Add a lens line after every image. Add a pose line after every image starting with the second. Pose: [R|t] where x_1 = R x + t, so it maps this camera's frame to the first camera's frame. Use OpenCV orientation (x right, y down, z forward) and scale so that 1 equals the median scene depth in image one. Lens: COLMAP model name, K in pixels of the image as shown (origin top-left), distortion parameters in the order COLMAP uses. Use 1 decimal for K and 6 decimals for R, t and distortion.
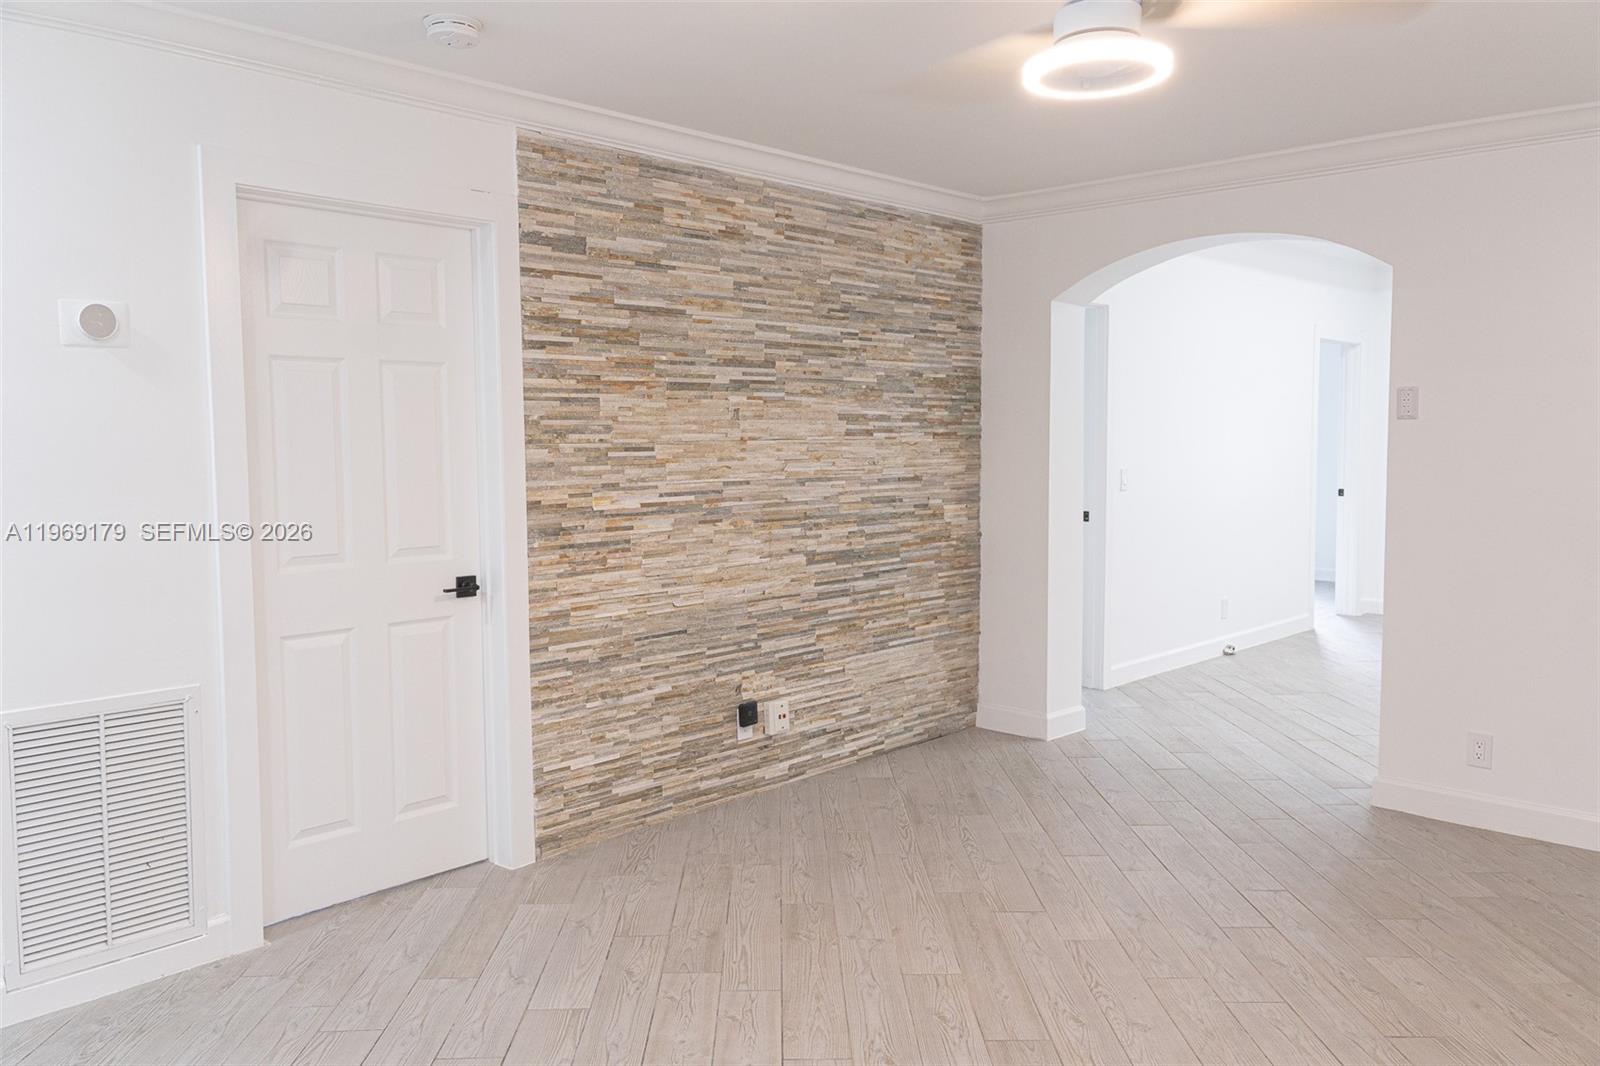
lens RADIAL K [[1240.8, 0, 799.8], [0, 1240.8, 535.9], [0, 0, 1]] dist [0.039293, -0.028443]
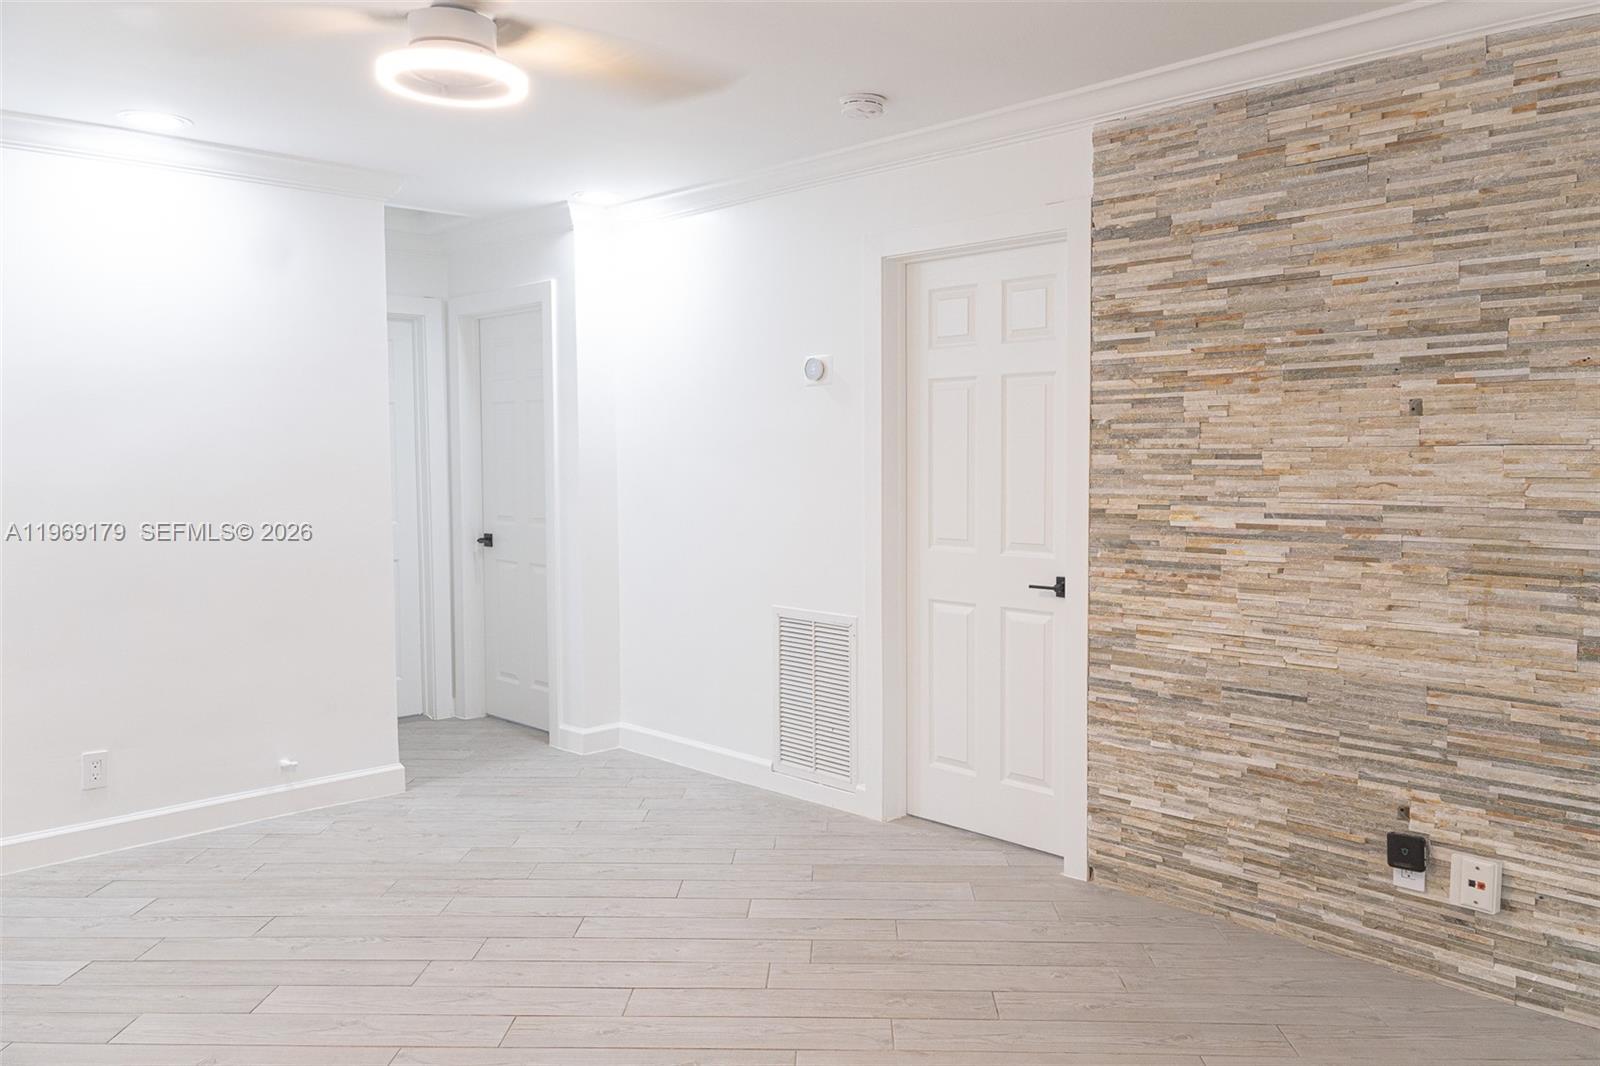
lens RADIAL K [[1240.8, 0, 800.2], [0, 1240.8, 532.9], [0, 0, 1]] dist [0.039293, -0.028443]
pose [[-0.056564, 0.075275, -0.995557, 0.697898], [-0.074623, 0.994046, 0.079400, -0.063207], [0.995606, 0.078783, -0.050610, 0.756808]]
